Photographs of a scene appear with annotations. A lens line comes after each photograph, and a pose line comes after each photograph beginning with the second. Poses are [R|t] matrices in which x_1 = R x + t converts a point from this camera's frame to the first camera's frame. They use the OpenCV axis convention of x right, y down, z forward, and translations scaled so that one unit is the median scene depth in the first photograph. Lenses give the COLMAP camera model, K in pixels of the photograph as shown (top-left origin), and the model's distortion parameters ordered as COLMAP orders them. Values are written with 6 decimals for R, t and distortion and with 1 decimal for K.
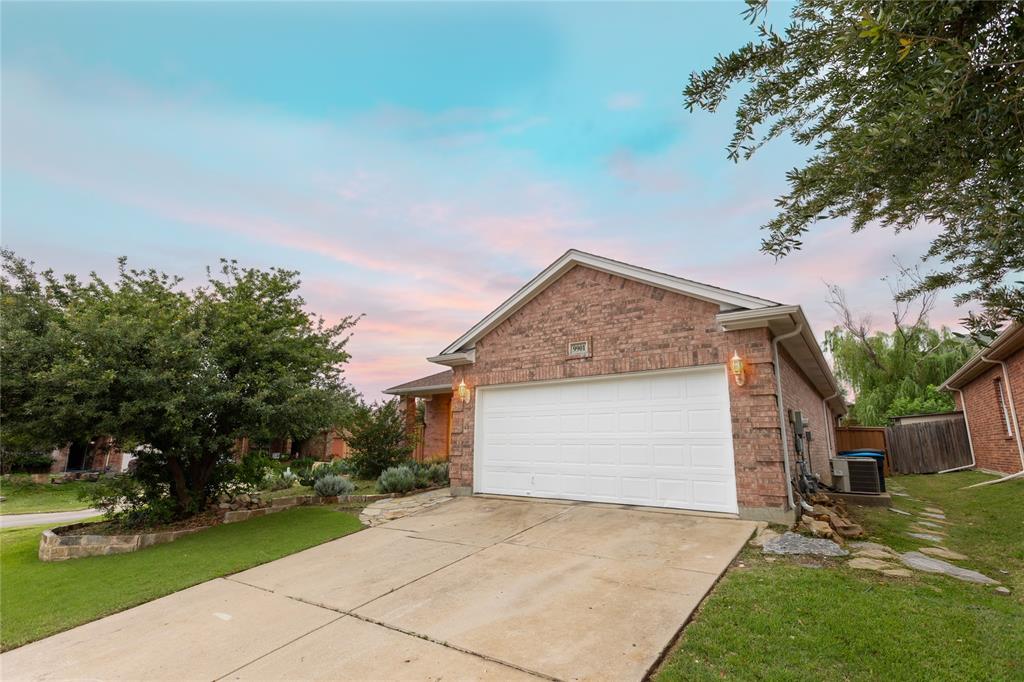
lens RADIAL K [[493.8, 0, 511.0], [0, 493.8, 342.5], [0, 0, 1]] dist [0.006183, -0.000261]
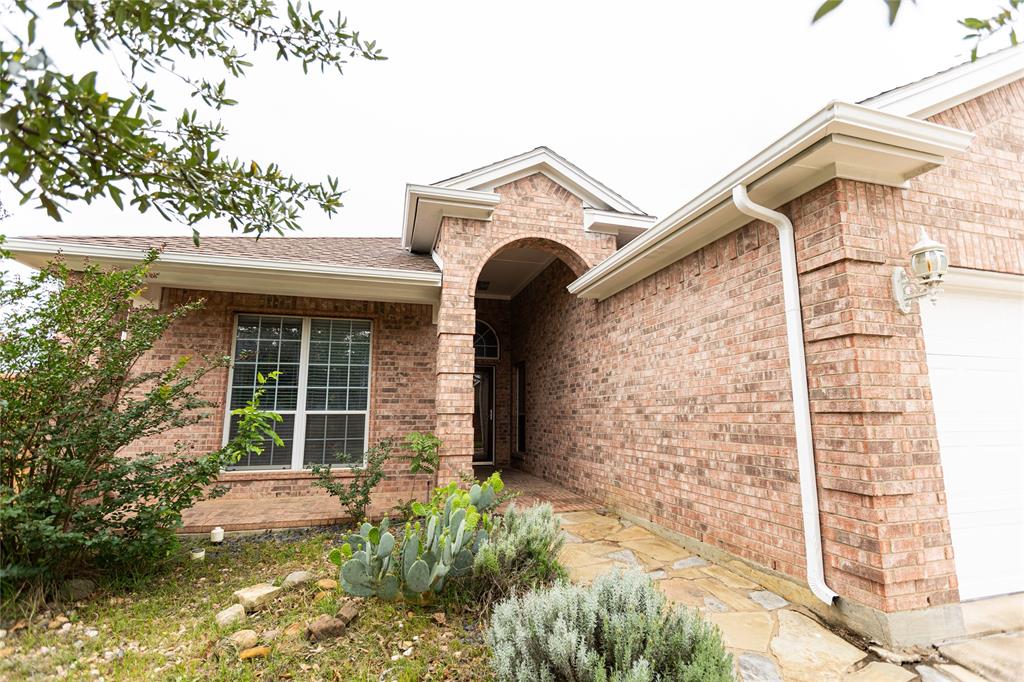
lens RADIAL K [[463.8, 0, 511.7], [0, 463.8, 341.4], [0, 0, 1]] dist [0.004957, -0.000354]
pose [[0.616681, 0.119113, 0.778149, -0.511855], [-0.163630, 0.986292, -0.021298, 0.210804], [-0.770019, -0.114194, 0.627718, 1.150381]]
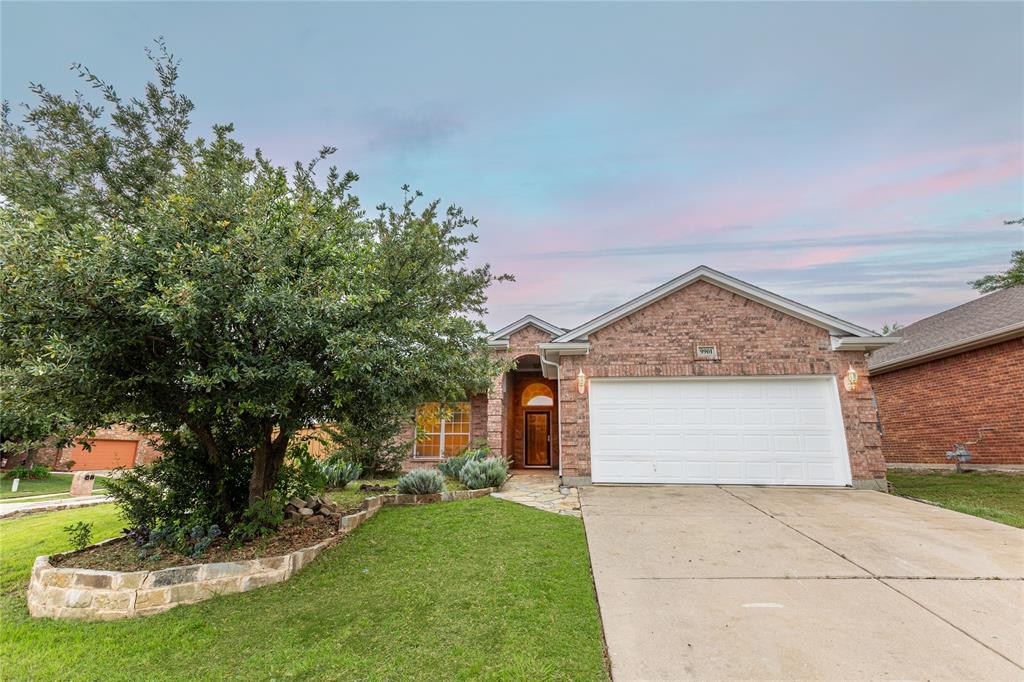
lens RADIAL K [[463.8, 0, 516.9], [0, 463.8, 342.8], [0, 0, 1]] dist [0.004957, -0.000354]
pose [[0.854829, 0.121636, 0.504452, -0.789895], [-0.107396, 0.992561, -0.057341, 0.101566], [-0.507674, -0.005159, 0.861534, 0.289862]]
